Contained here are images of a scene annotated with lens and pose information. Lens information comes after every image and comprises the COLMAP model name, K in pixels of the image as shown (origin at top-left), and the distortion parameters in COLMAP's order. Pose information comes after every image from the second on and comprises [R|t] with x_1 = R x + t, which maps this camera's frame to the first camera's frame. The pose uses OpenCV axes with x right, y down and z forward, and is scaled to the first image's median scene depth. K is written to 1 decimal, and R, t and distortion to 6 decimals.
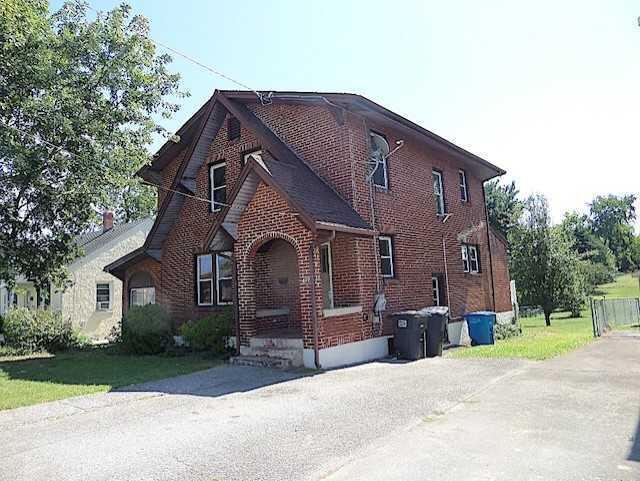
lens RADIAL K [[466.7, 0, 322.0], [0, 466.7, 237.7], [0, 0, 1]] dist [-0.012761, -0.004354]
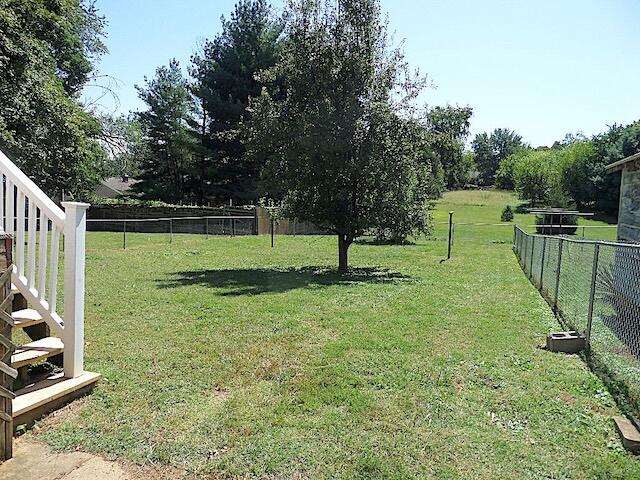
lens RADIAL K [[466.7, 0, 322.0], [0, 466.7, 237.2], [0, 0, 1]] dist [-0.012761, -0.004354]
pose [[0.942773, 0.050260, 0.329625, 0.095818], [-0.117818, 0.975017, 0.188310, 0.022900], [-0.311926, -0.216369, 0.925141, 0.179773]]
